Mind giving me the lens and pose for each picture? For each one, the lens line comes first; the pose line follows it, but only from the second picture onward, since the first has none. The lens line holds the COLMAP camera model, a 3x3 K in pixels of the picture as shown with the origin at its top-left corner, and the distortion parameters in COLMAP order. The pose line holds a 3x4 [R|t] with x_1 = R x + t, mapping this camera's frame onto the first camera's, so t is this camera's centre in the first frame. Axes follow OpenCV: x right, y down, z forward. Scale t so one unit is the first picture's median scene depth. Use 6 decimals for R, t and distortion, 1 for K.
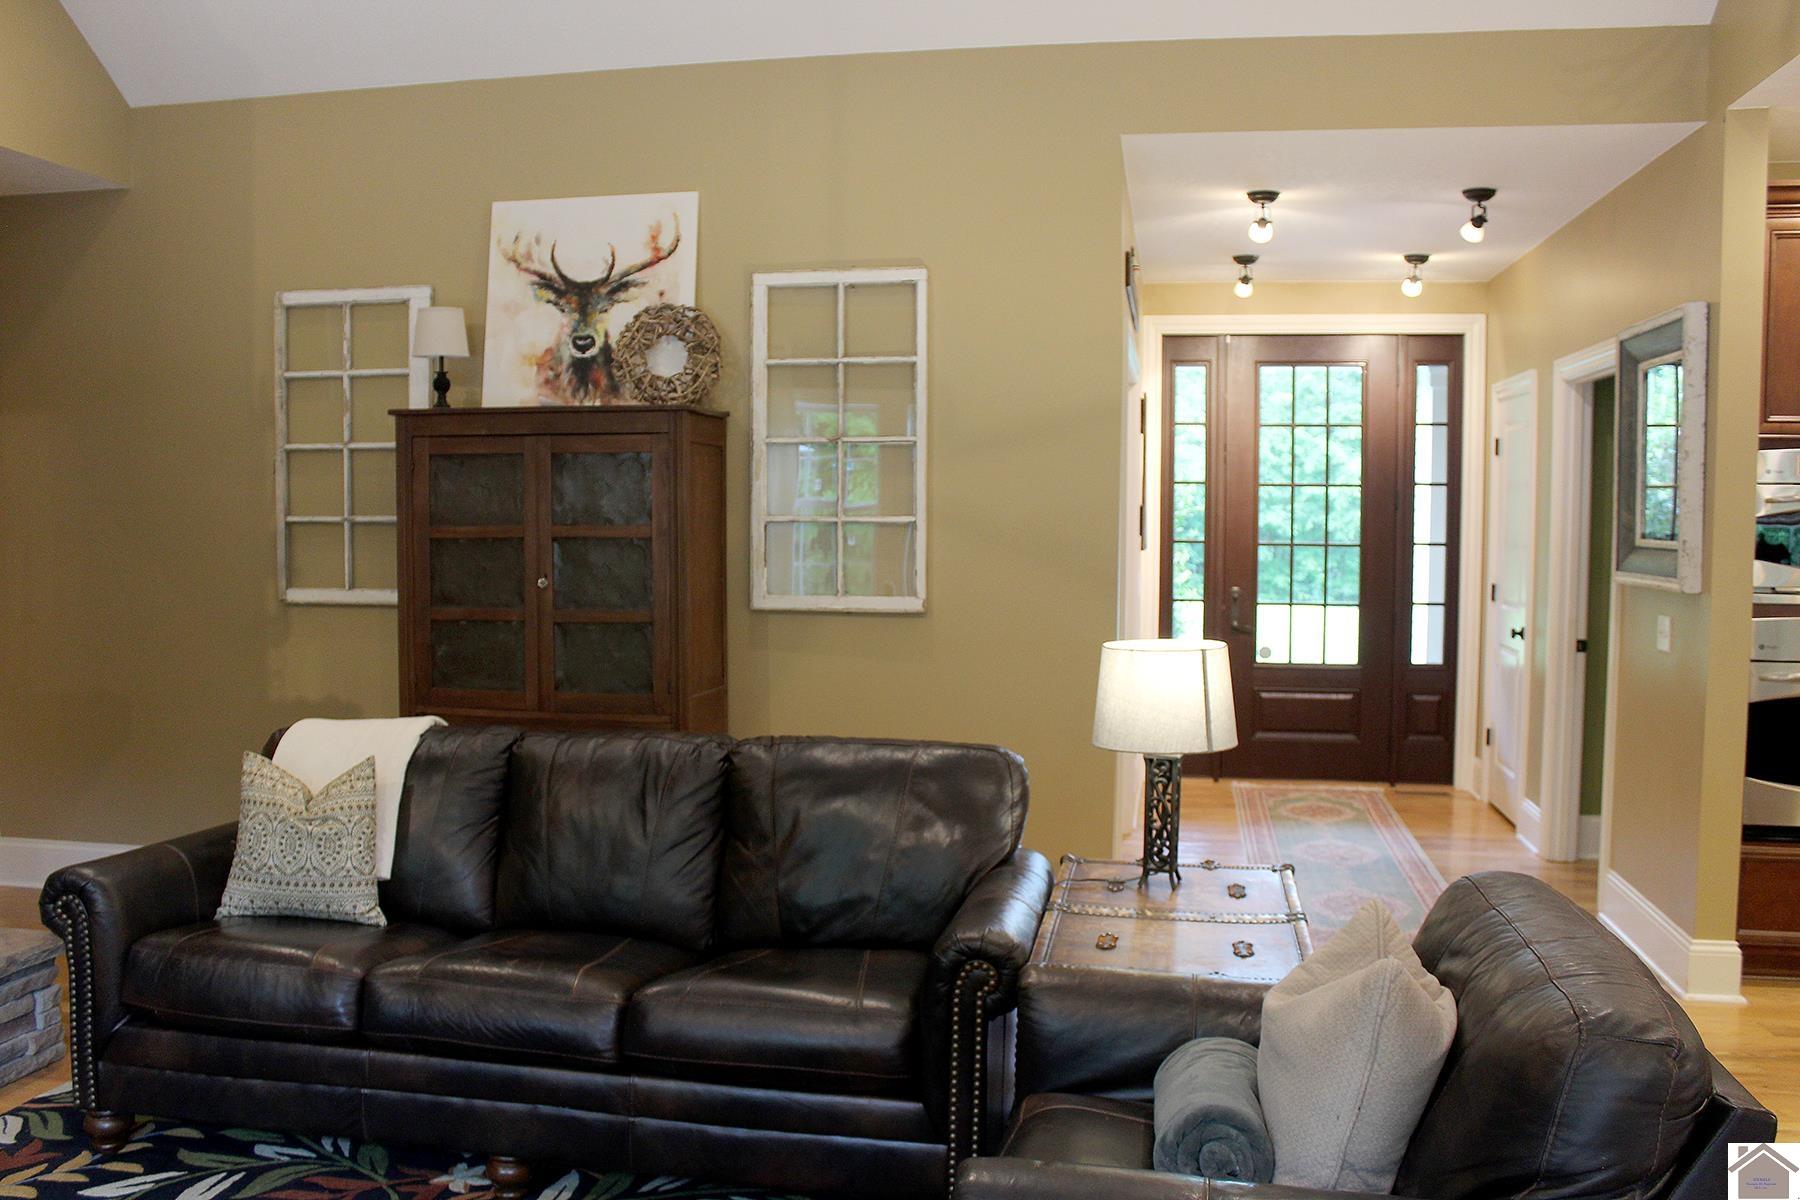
lens RADIAL K [[1496.8, 0, 900.0], [0, 1496.8, 600.0], [0, 0, 1]] dist [-0.162228, 0.167293]
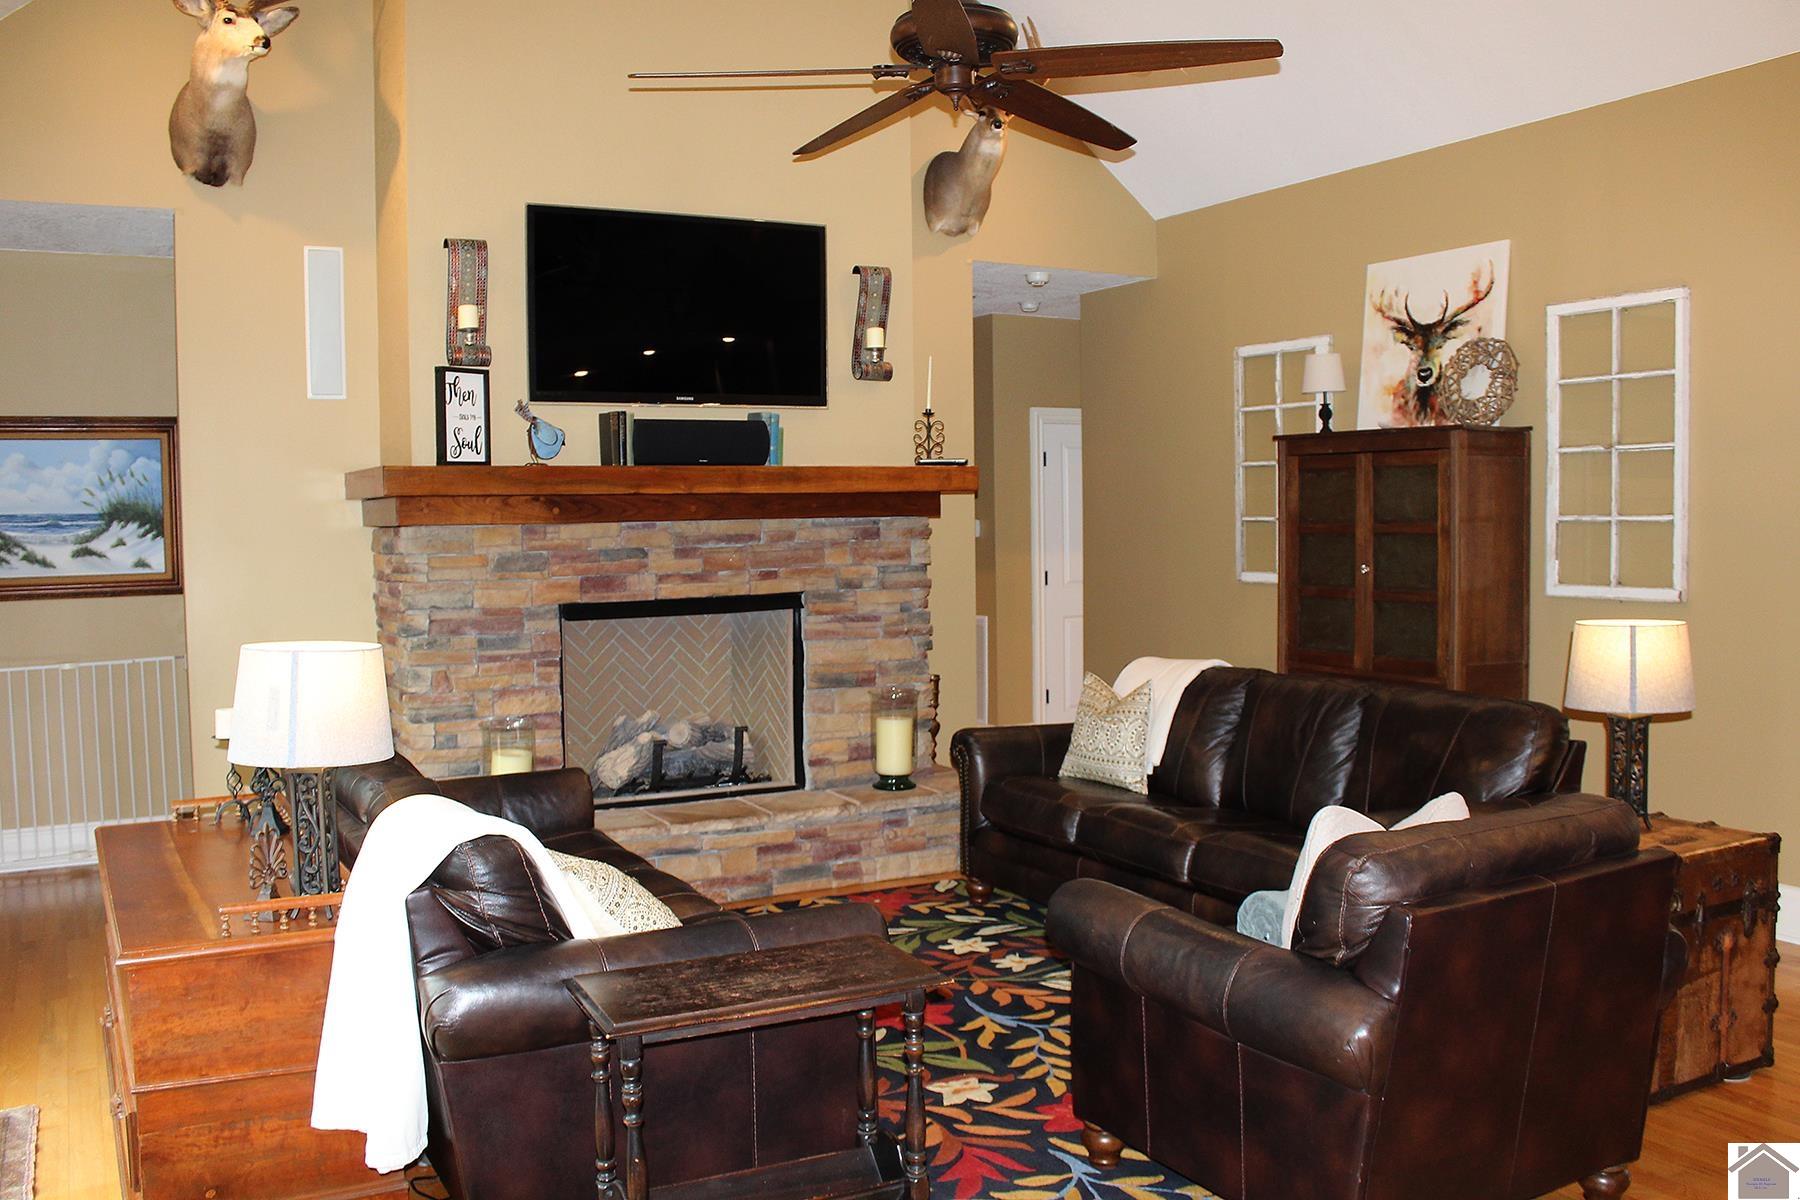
lens RADIAL K [[1496.8, 0, 900.0], [0, 1496.8, 600.0], [0, 0, 1]] dist [-0.162228, 0.167293]
pose [[0.658168, 0.032603, -0.752165, 0.419546], [-0.035516, 0.999294, 0.012237, 0.012983], [0.752033, 0.018660, 0.658862, -0.119878]]
